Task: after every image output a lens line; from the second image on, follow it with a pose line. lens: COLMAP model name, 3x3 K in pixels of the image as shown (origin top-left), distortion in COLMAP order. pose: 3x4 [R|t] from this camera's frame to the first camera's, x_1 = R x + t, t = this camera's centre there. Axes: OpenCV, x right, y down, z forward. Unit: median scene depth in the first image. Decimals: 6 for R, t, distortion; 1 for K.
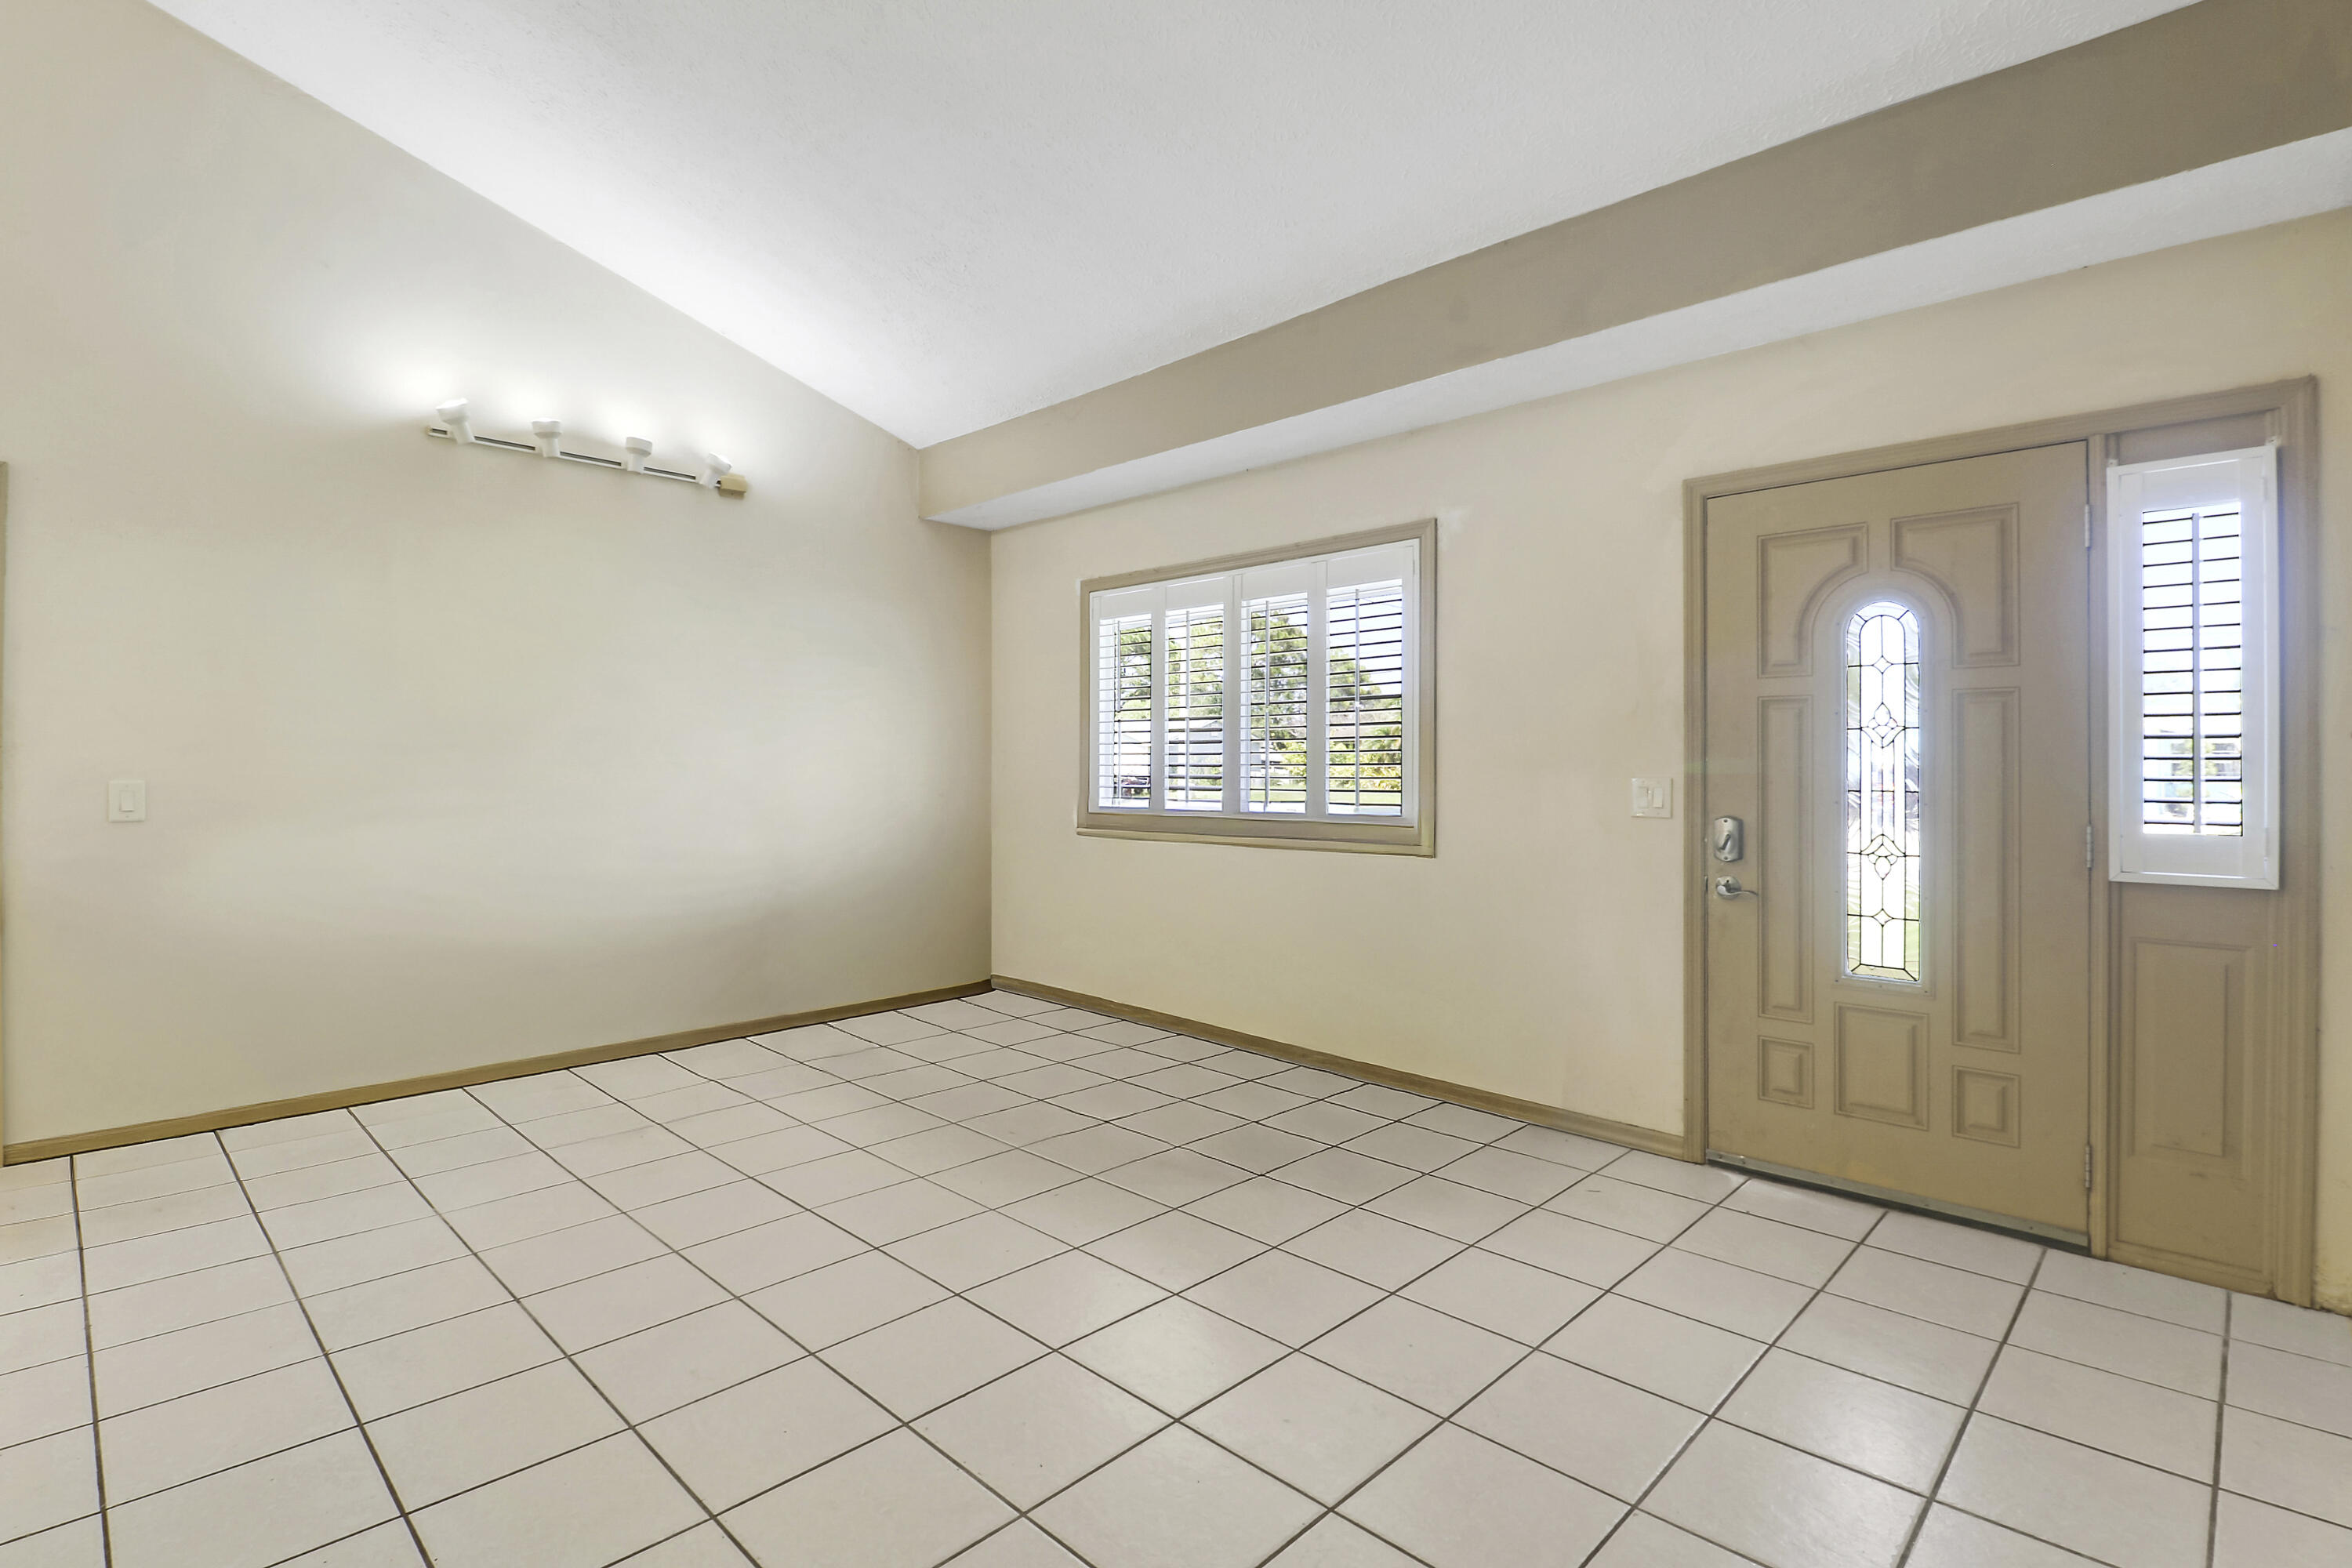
lens RADIAL K [[1105.8, 0, 1194.4], [0, 1105.8, 771.8], [0, 0, 1]] dist [0.004585, -0.015564]
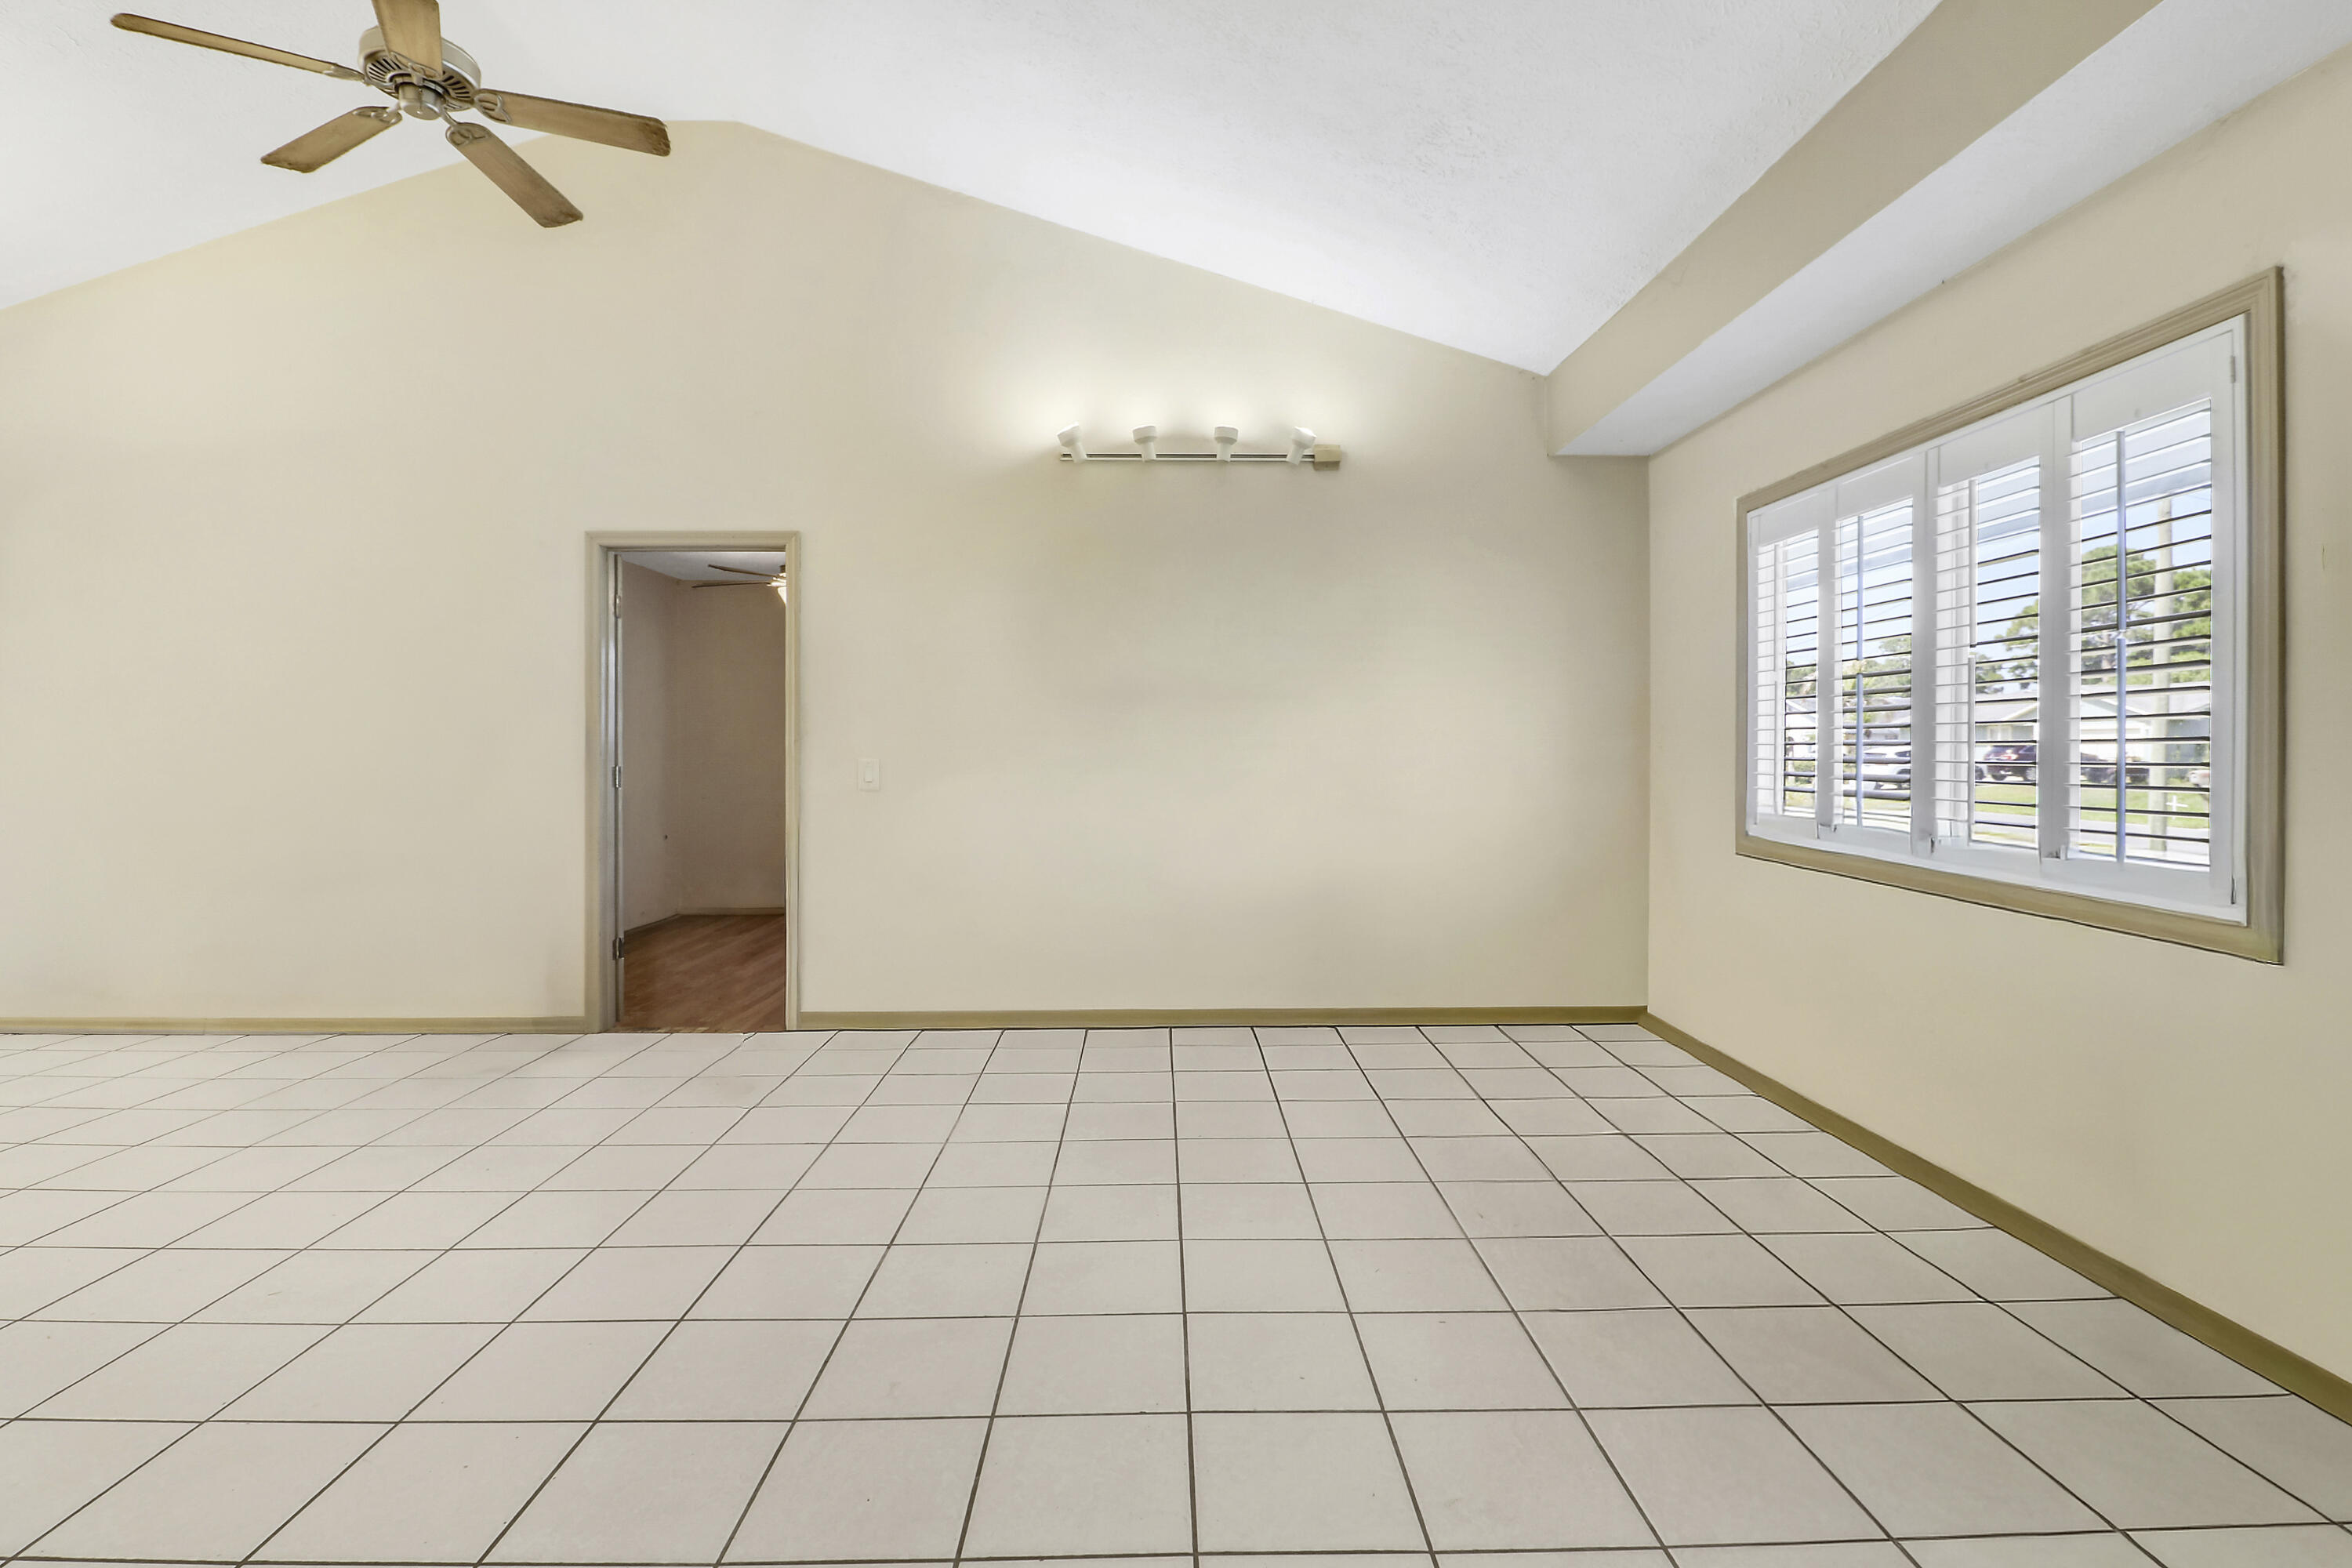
lens RADIAL K [[1105.8, 0, 1180.3], [0, 1105.8, 751.8], [0, 0, 1]] dist [0.004585, -0.015564]
pose [[0.708961, 0.000278, -0.705247, 0.214091], [-0.002329, 0.999995, -0.001947, 0.001352], [0.705244, 0.003023, 0.708959, 0.275572]]
